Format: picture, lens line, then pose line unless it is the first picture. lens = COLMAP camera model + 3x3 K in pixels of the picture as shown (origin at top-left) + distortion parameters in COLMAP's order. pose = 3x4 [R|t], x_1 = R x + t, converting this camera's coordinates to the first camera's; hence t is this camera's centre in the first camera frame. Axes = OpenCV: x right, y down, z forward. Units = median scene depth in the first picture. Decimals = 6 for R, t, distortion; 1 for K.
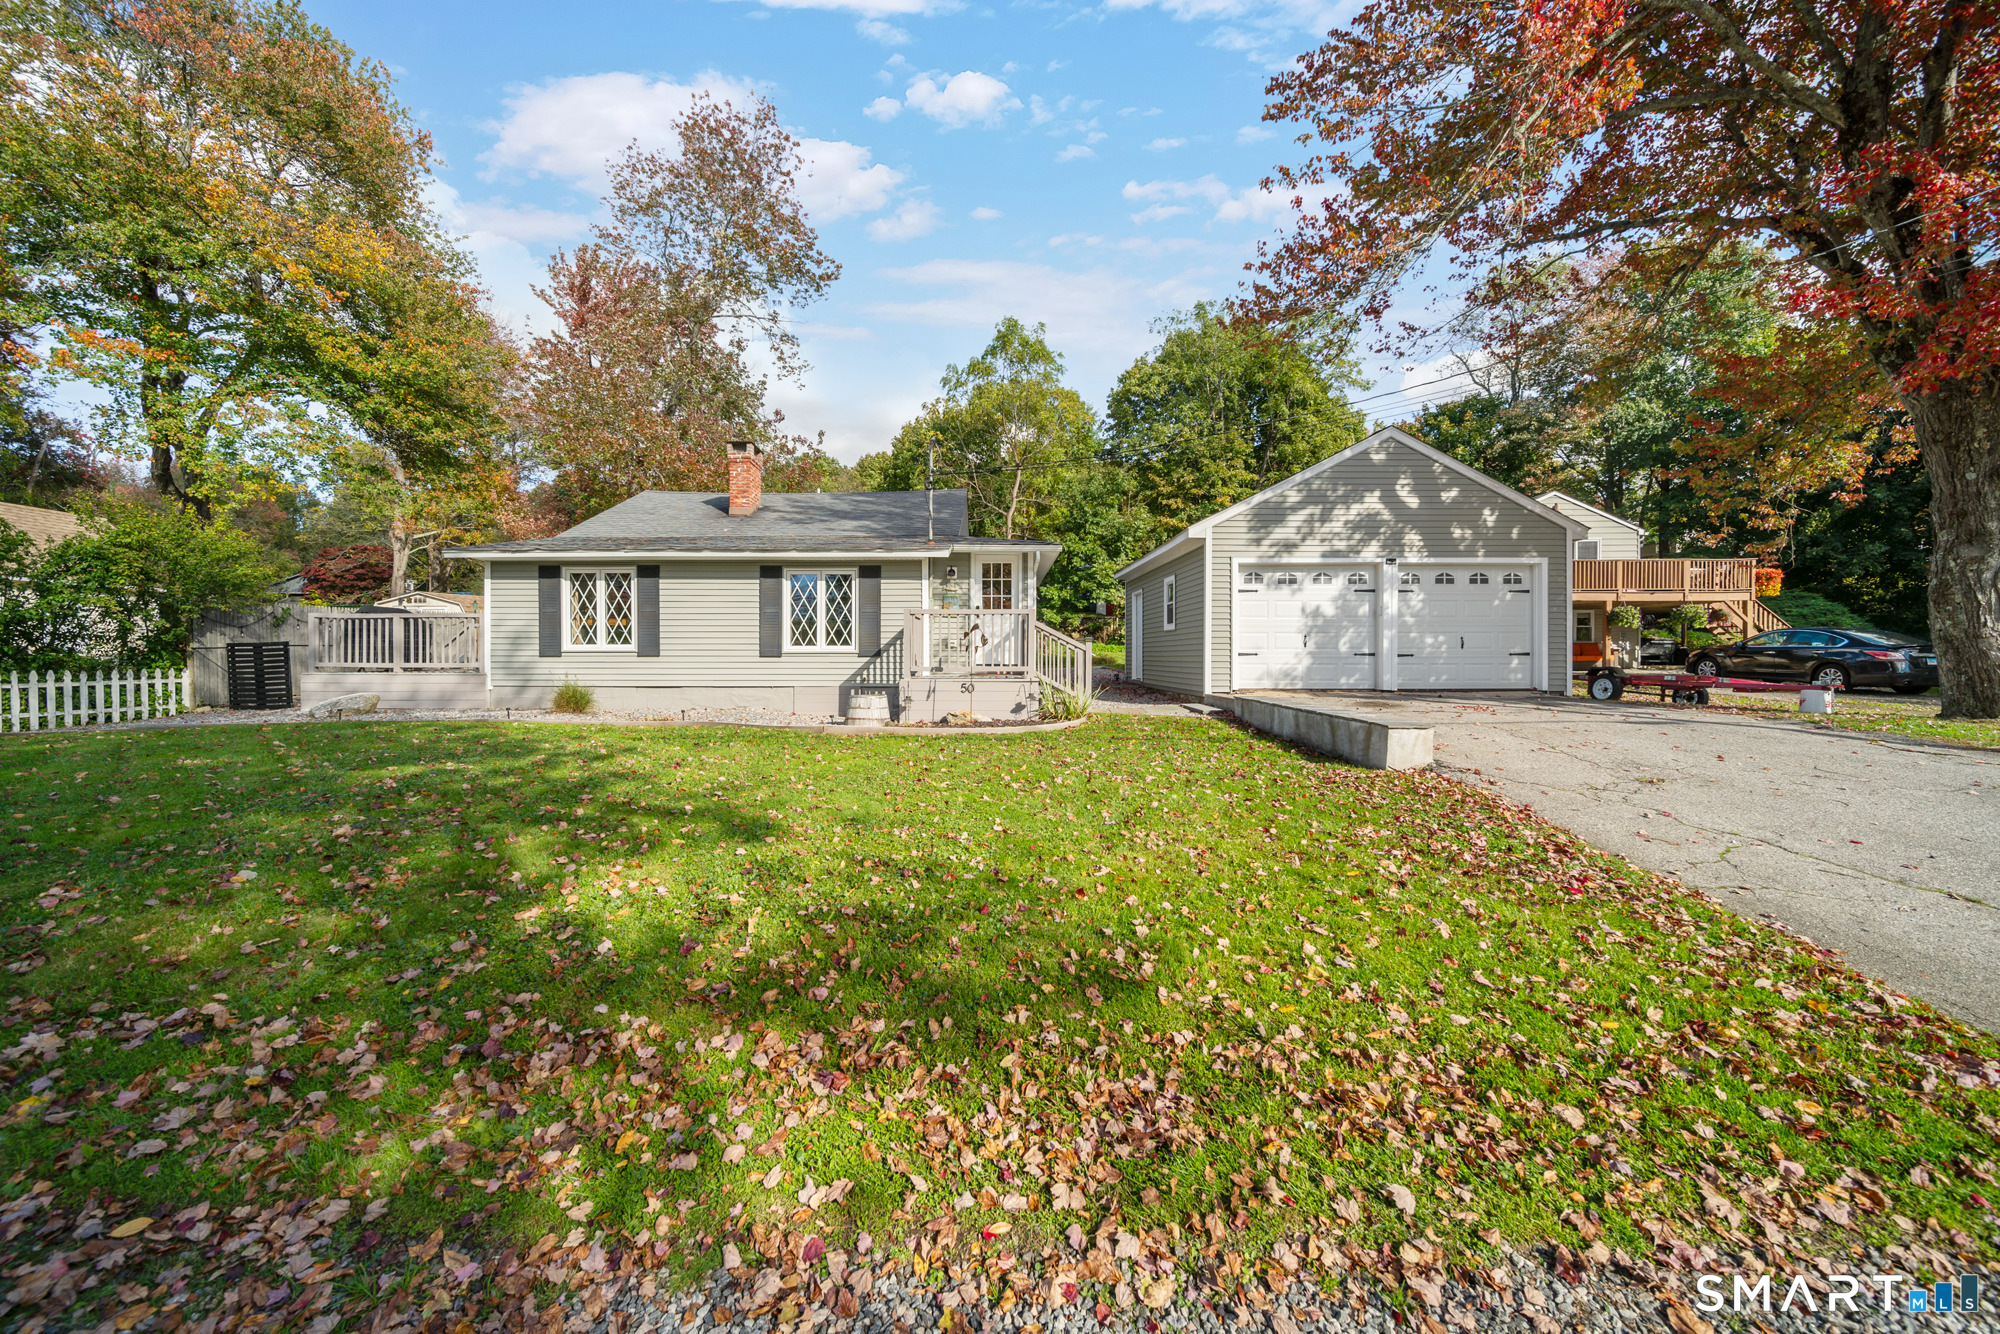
lens RADIAL K [[704.4, 0, 993.3], [0, 704.4, 649.3], [0, 0, 1]] dist [-0.000135, -0.000068]
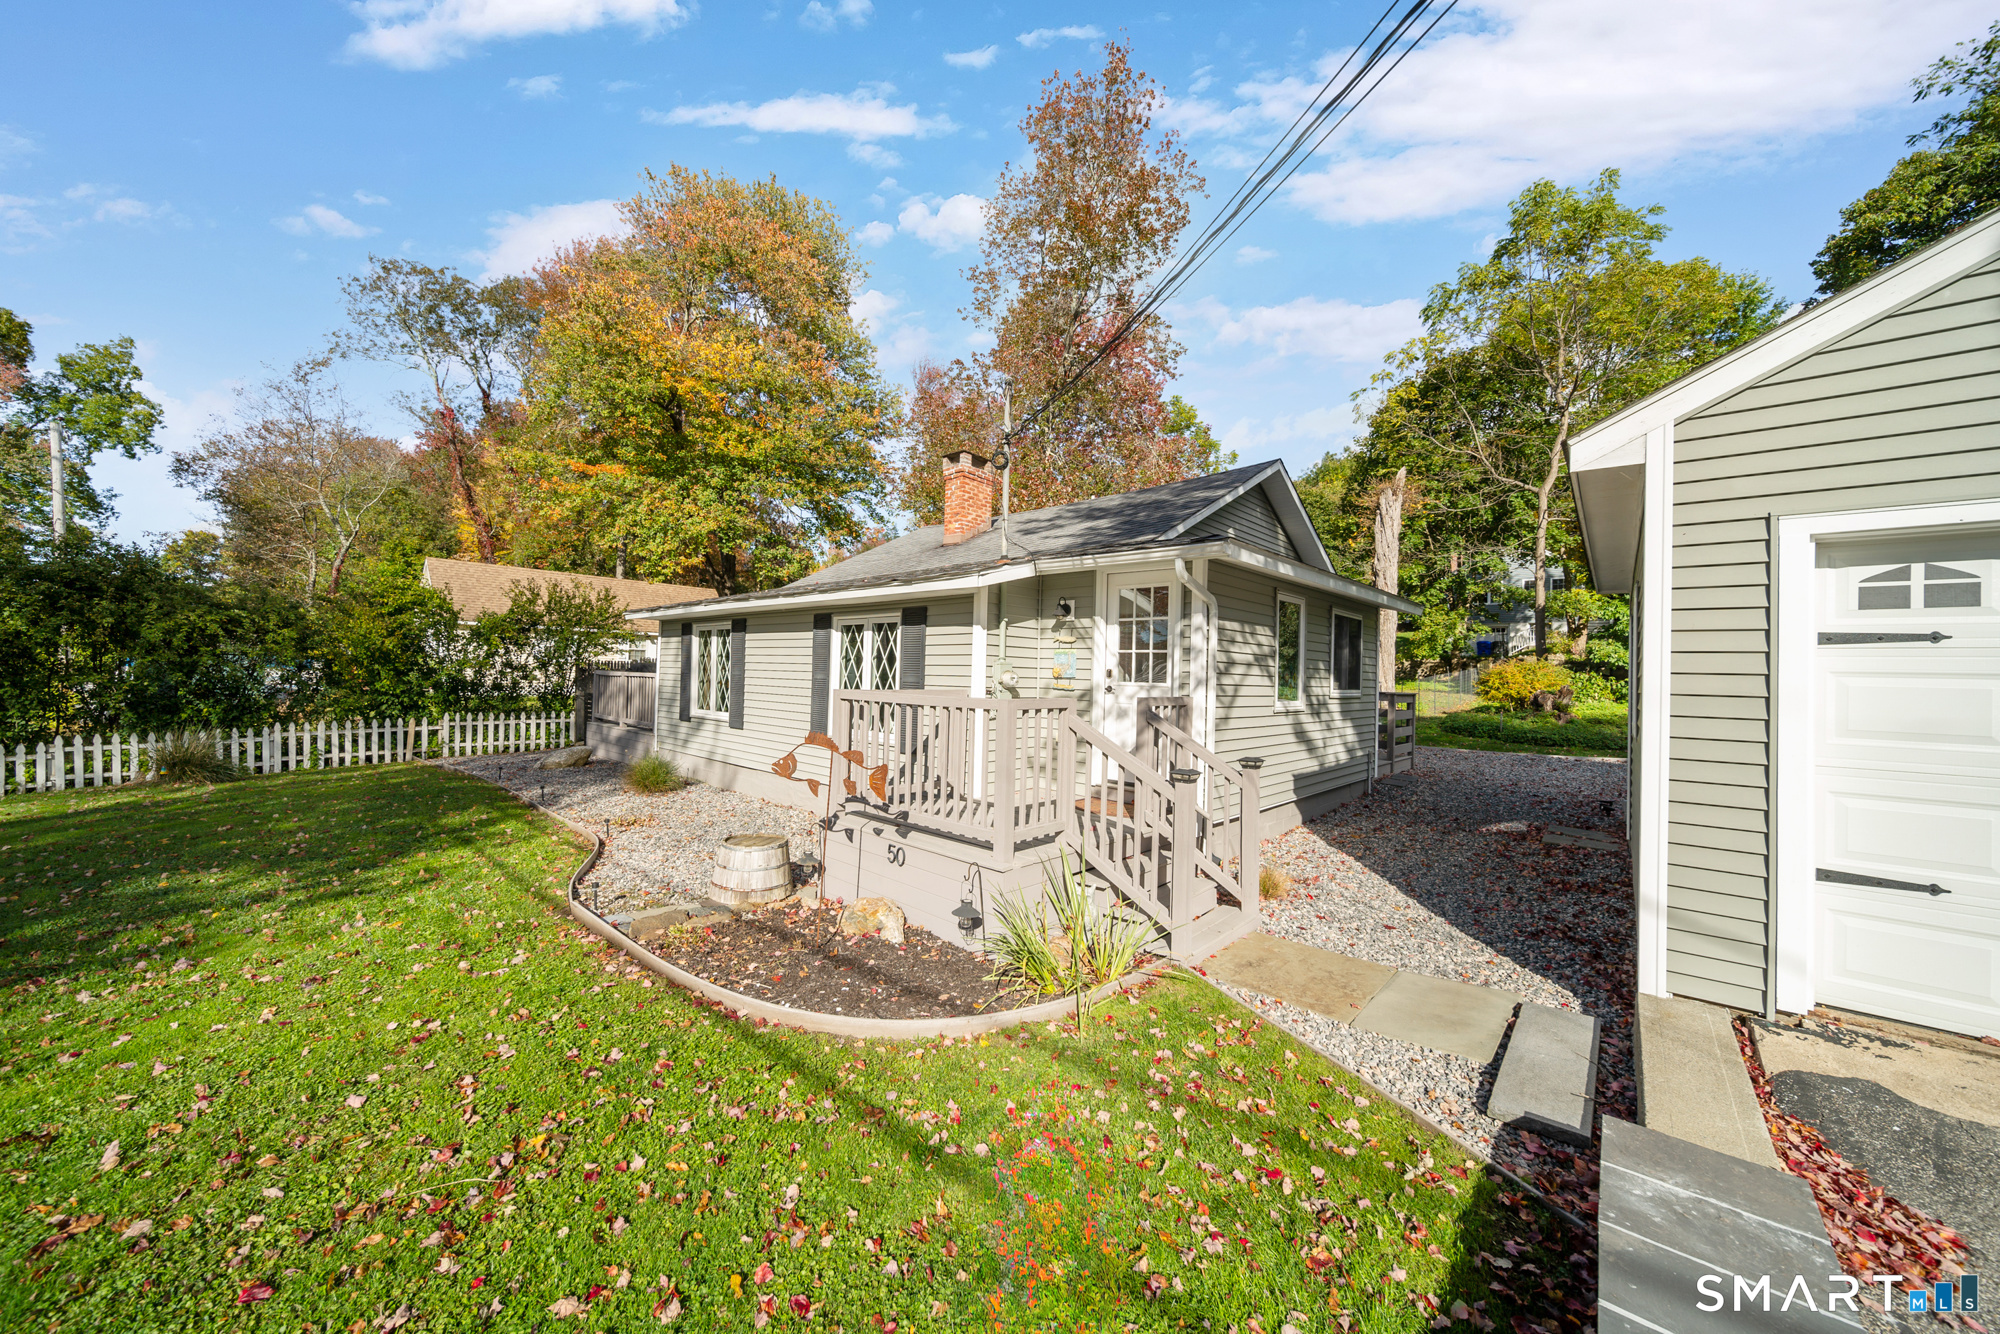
lens RADIAL K [[731.8, 0, 999.9], [0, 731.8, 667.8], [0, 0, 1]] dist [0.000101, -0.000036]
pose [[0.735796, 0.012020, -0.677096, 0.308019], [-0.028510, 0.999506, -0.013239, -0.056579], [0.676603, 0.029046, 0.735775, 0.568536]]
